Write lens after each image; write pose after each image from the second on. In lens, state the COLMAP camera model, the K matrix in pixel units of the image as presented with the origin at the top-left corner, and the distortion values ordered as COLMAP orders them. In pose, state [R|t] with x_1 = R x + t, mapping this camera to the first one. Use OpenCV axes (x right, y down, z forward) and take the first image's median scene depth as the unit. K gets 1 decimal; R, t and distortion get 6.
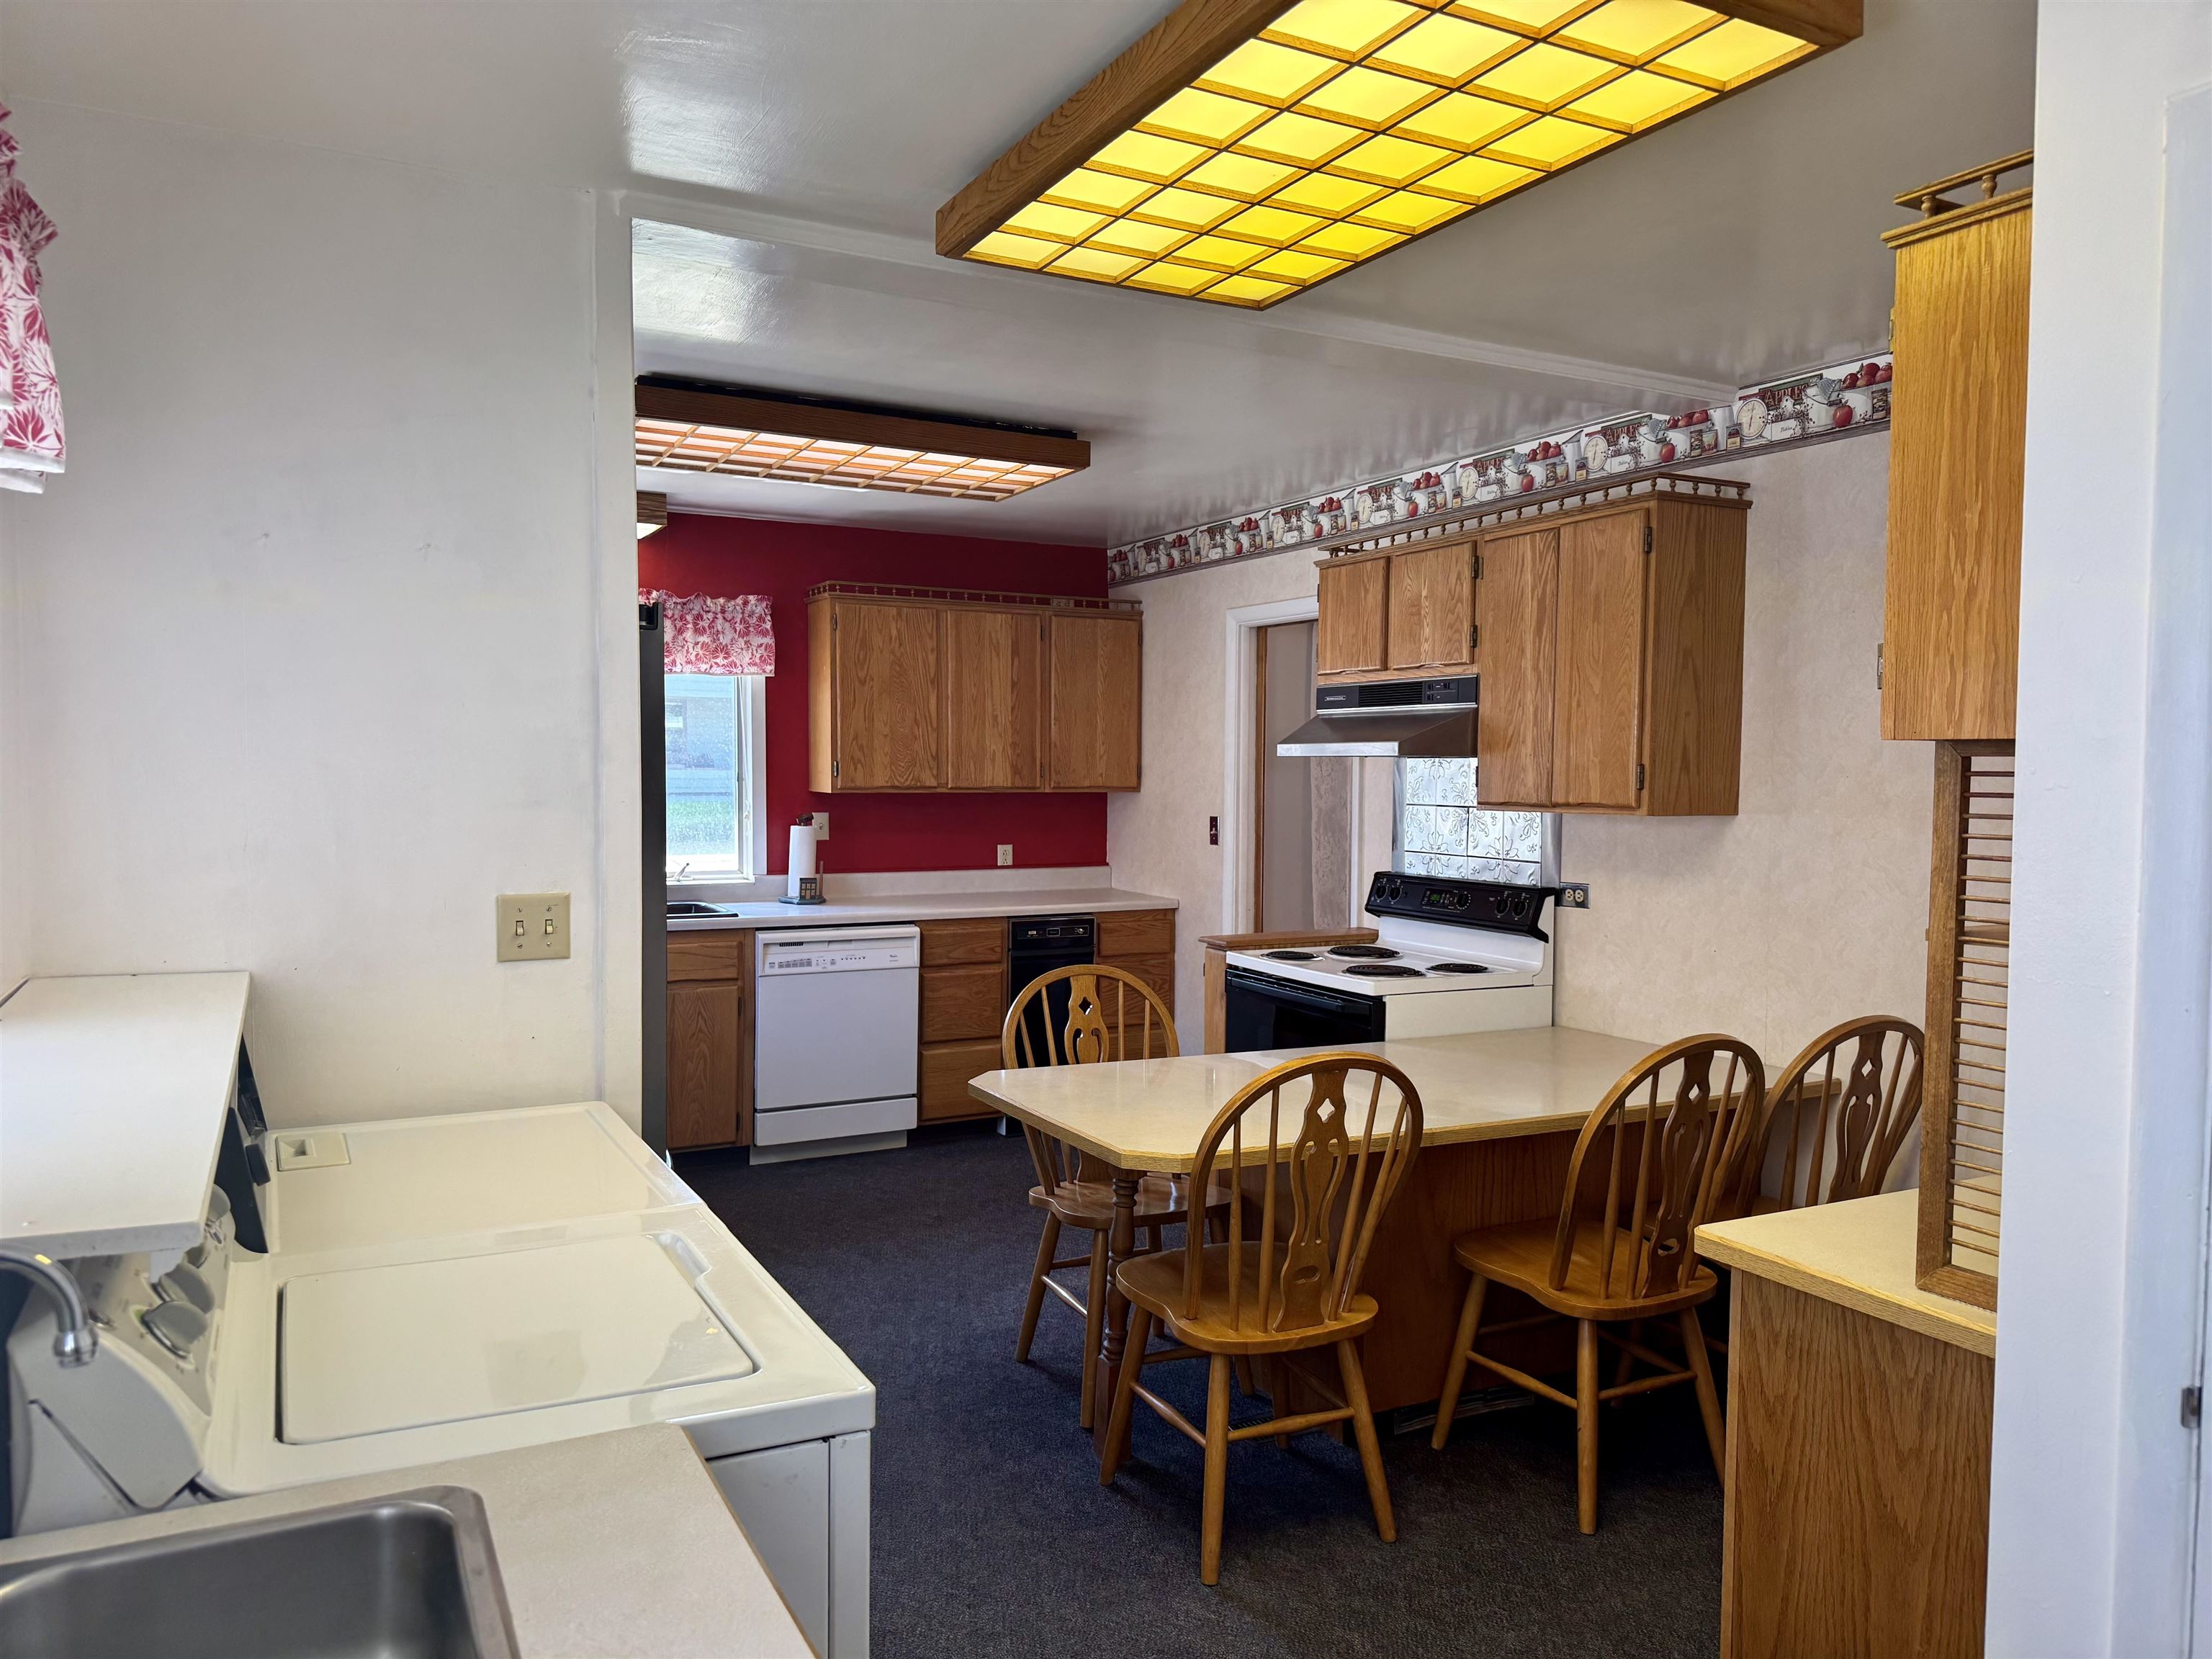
lens RADIAL K [[1547.5, 0, 1124.0], [0, 1547.5, 848.5], [0, 0, 1]] dist [0.044395, -0.061569]
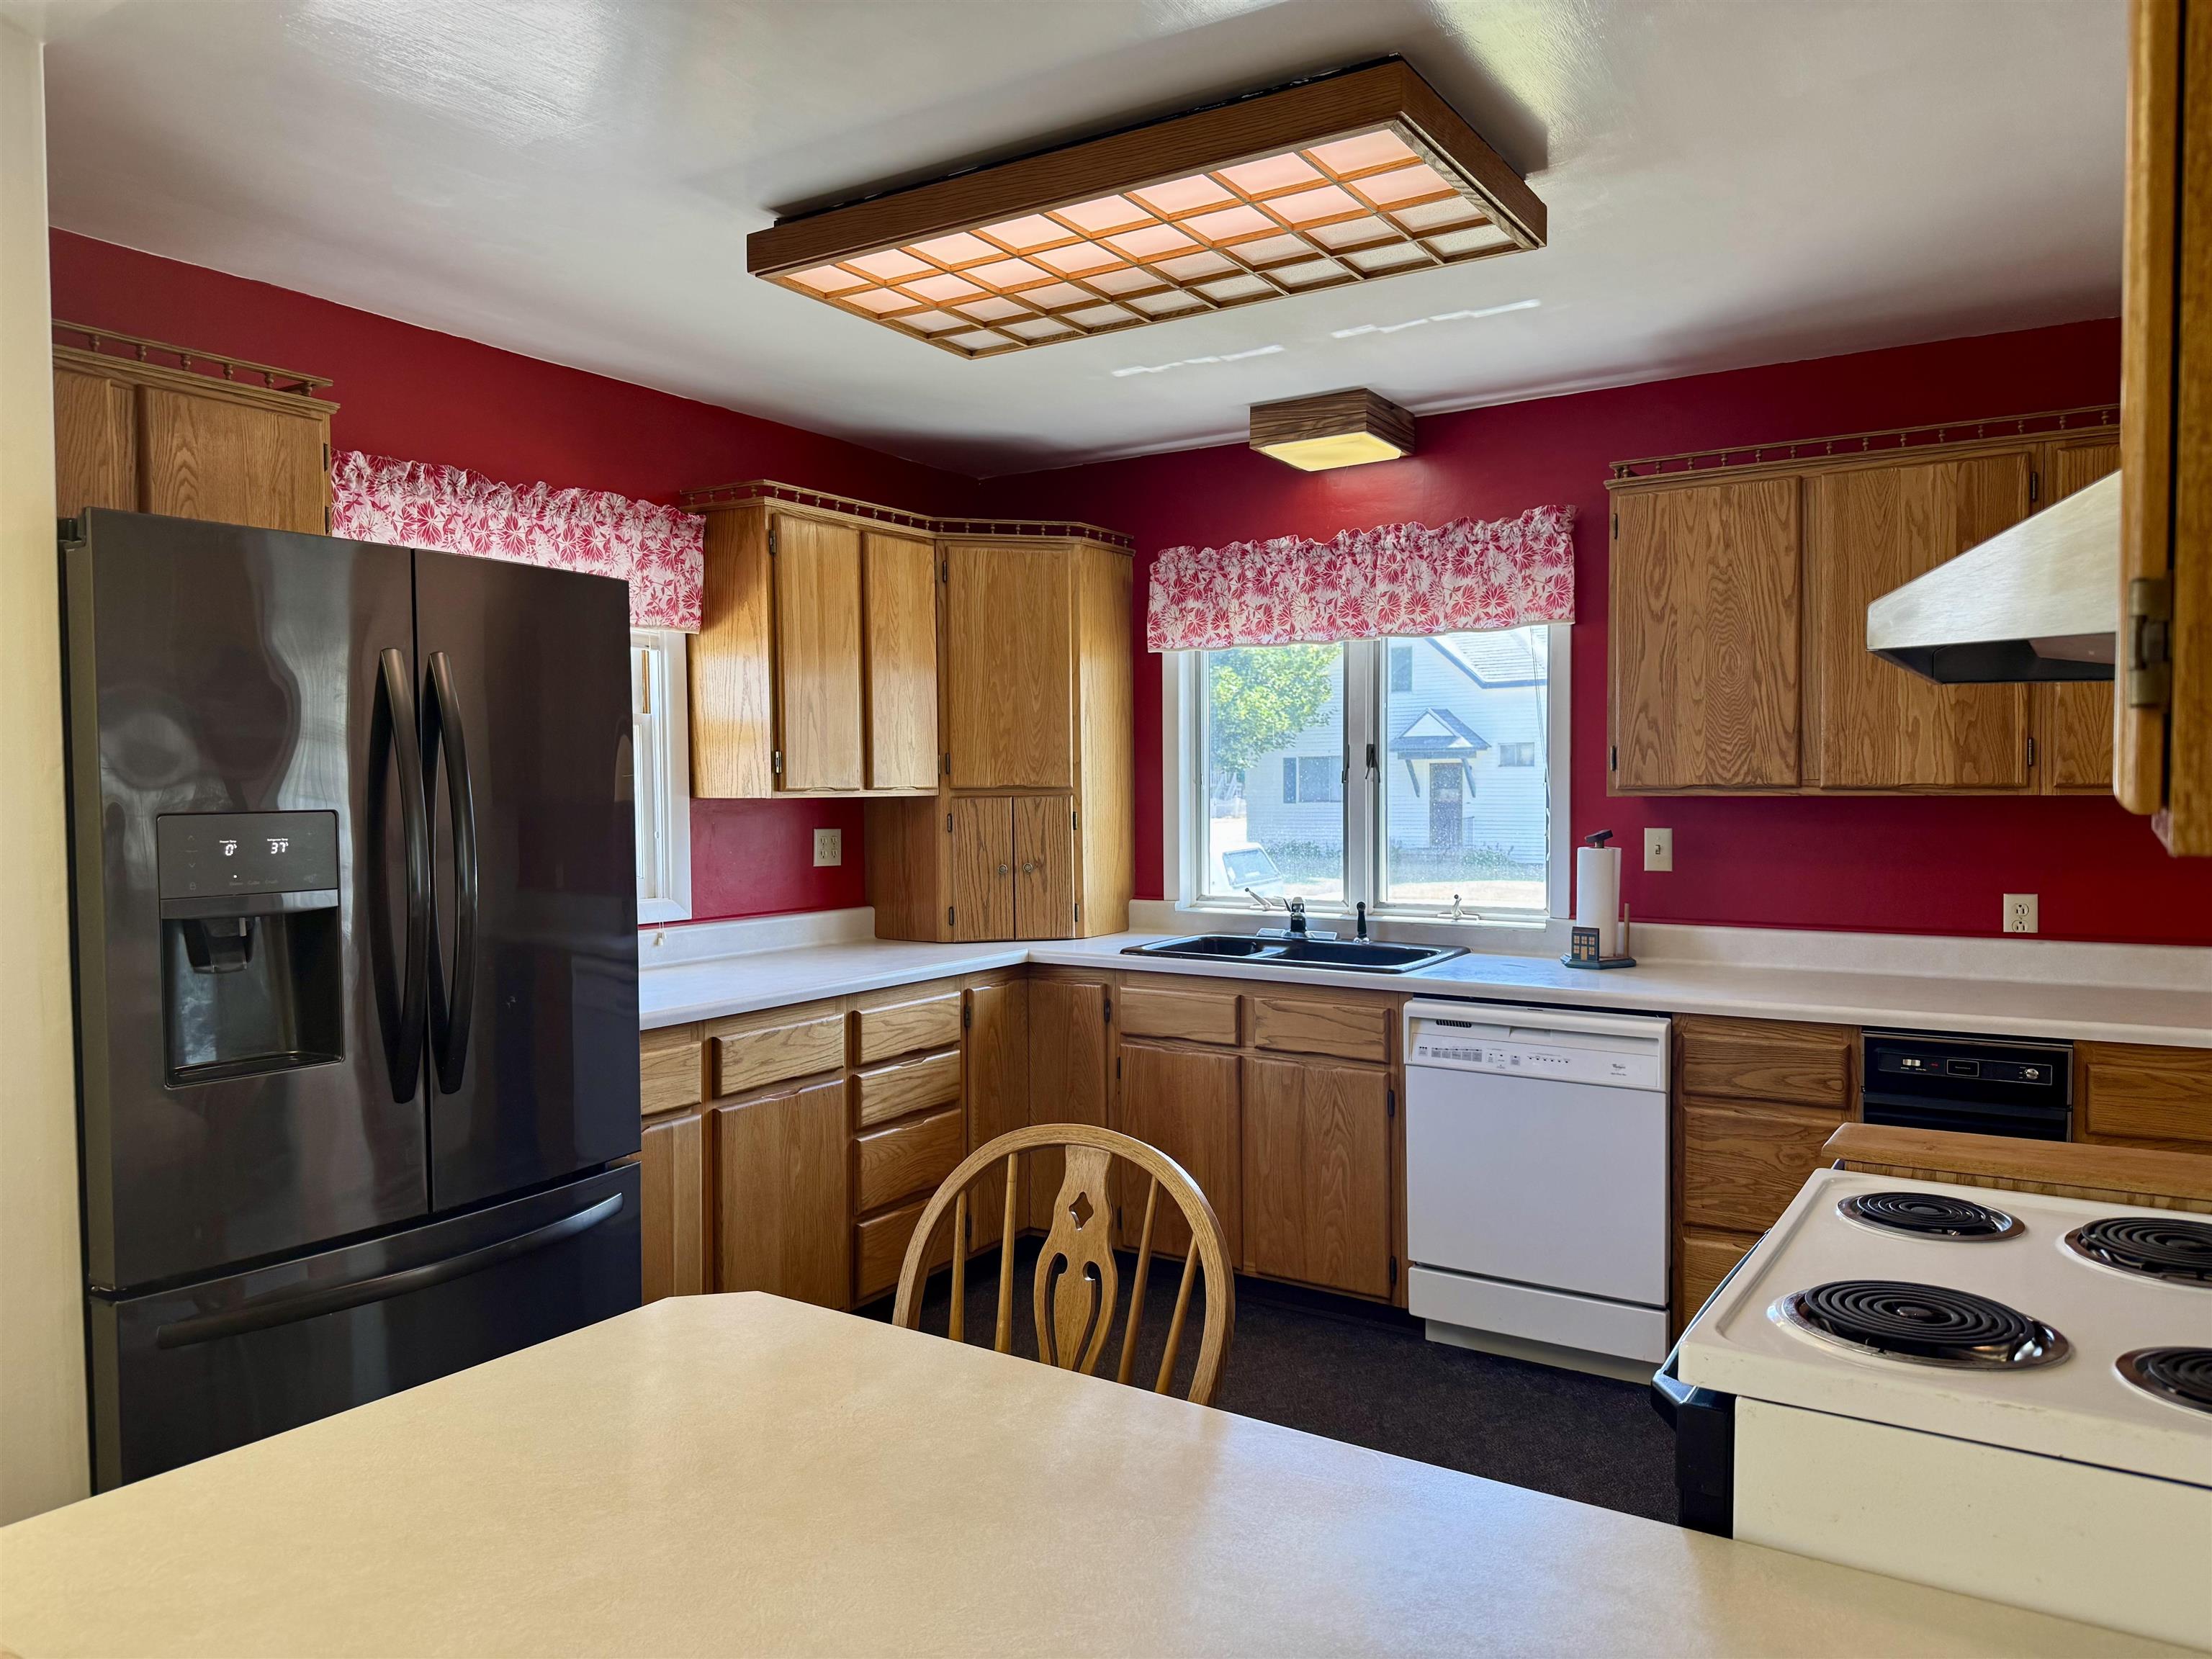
lens RADIAL K [[1547.5, 0, 1089.0], [0, 1547.5, 845.4], [0, 0, 1]] dist [0.044395, -0.061569]
pose [[0.480402, 0.020929, -0.876799, 0.327652], [-0.038353, 0.999260, 0.002838, -0.011487], [0.876209, 0.032265, 0.480849, 0.616880]]
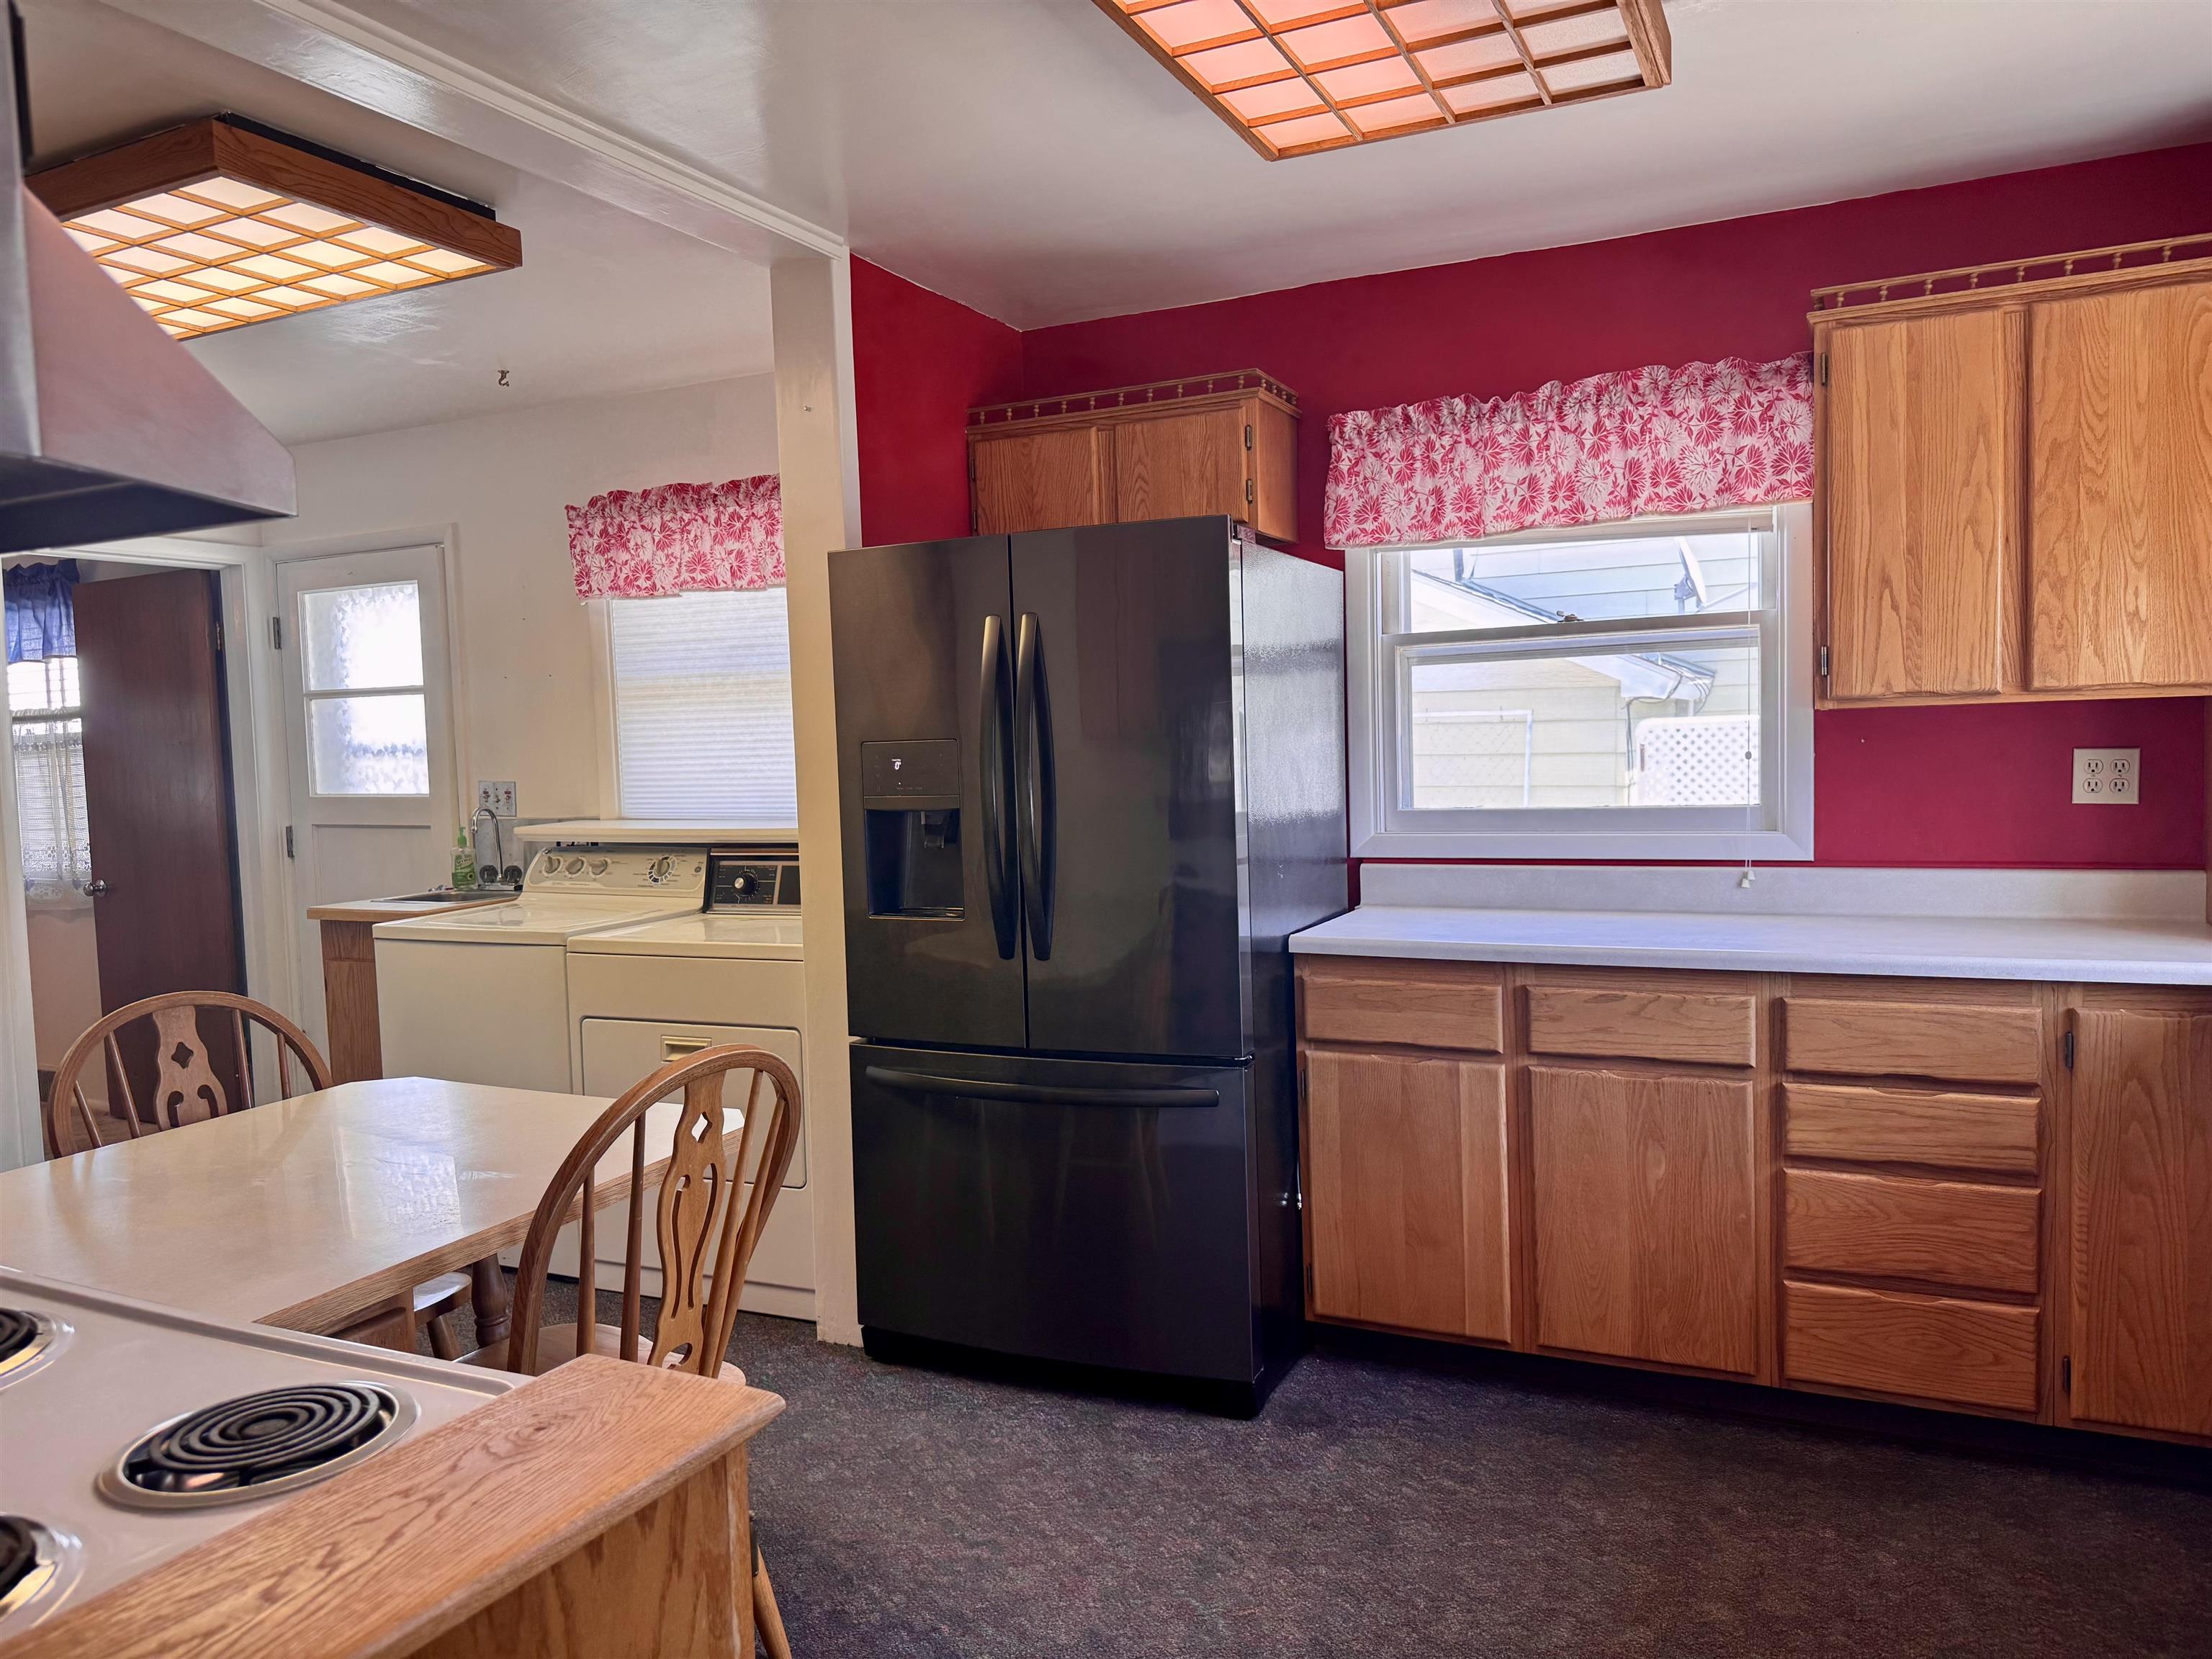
lens RADIAL K [[1547.5, 0, 1112.3], [0, 1547.5, 844.7], [0, 0, 1]] dist [0.044395, -0.061569]
pose [[-0.818049, 0.057424, -0.572274, 0.123526], [-0.008815, 0.993635, 0.112305, -0.041952], [0.575080, 0.096915, -0.812336, 1.219959]]
